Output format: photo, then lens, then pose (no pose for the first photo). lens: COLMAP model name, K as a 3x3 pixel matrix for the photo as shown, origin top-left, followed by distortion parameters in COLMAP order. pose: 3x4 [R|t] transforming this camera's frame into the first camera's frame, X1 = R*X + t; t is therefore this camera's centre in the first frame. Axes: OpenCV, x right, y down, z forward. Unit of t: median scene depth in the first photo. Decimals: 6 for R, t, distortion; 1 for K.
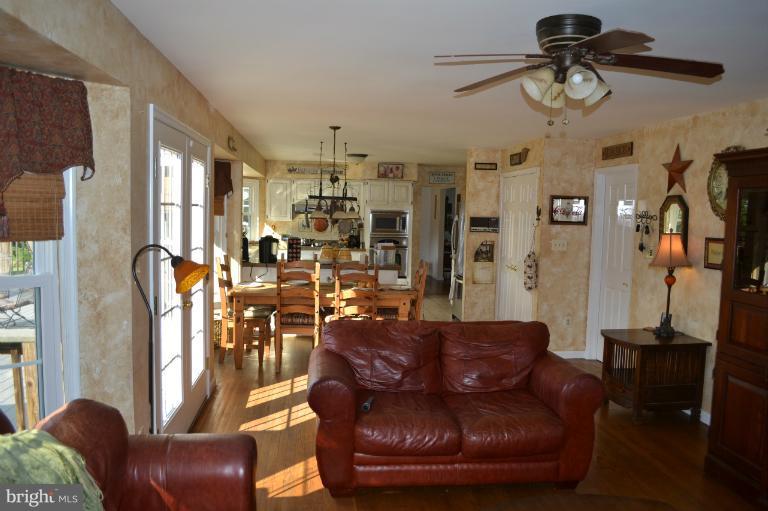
lens RADIAL K [[611.0, 0, 386.0], [0, 611.0, 258.2], [0, 0, 1]] dist [-0.077998, 0.006640]
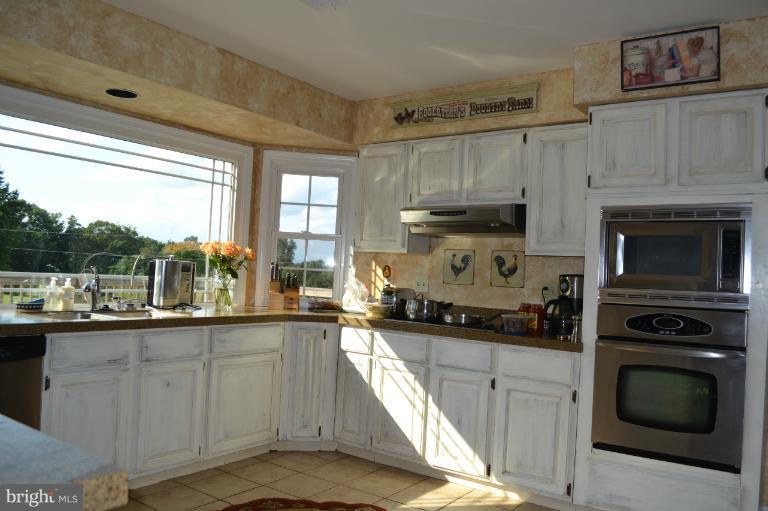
lens RADIAL K [[611.0, 0, 387.0], [0, 611.0, 256.6], [0, 0, 1]] dist [-0.077998, 0.006640]
pose [[0.744939, -0.007971, -0.667085, 0.089583], [-0.082436, 0.991166, -0.103900, -0.018890], [0.662019, 0.132391, 0.737701, 0.733409]]
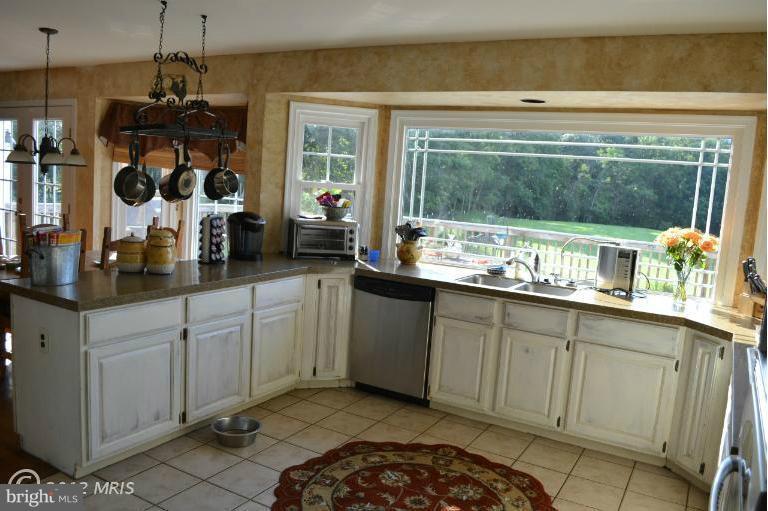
lens RADIAL K [[611.0, 0, 384.8], [0, 611.0, 255.4], [0, 0, 1]] dist [-0.077998, 0.006640]
pose [[-0.587621, 0.031917, -0.808507, 0.137098], [-0.148863, 0.977901, 0.146797, -0.071419], [0.795325, 0.206618, -0.569884, 1.016692]]
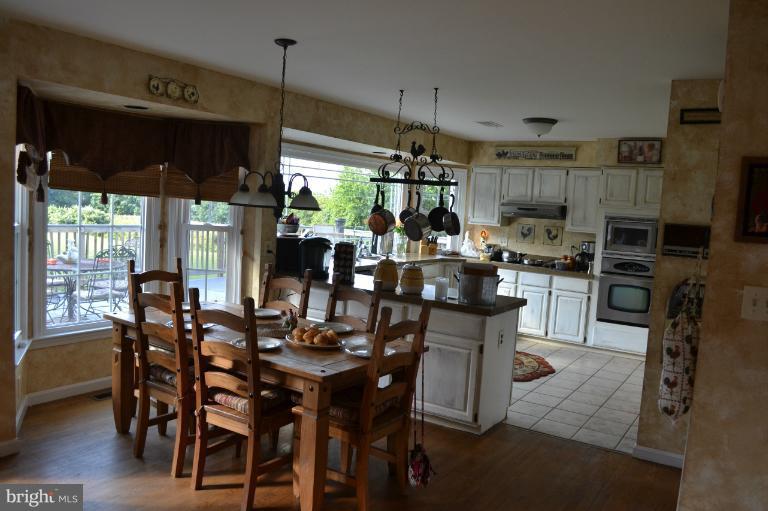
lens RADIAL K [[611.0, 0, 383.9], [0, 611.0, 253.8], [0, 0, 1]] dist [-0.077998, 0.006640]
pose [[0.765082, 0.072131, -0.639880, 0.204967], [-0.091113, 0.995835, 0.003317, -0.019312], [0.637454, 0.055764, 0.768467, 0.377071]]
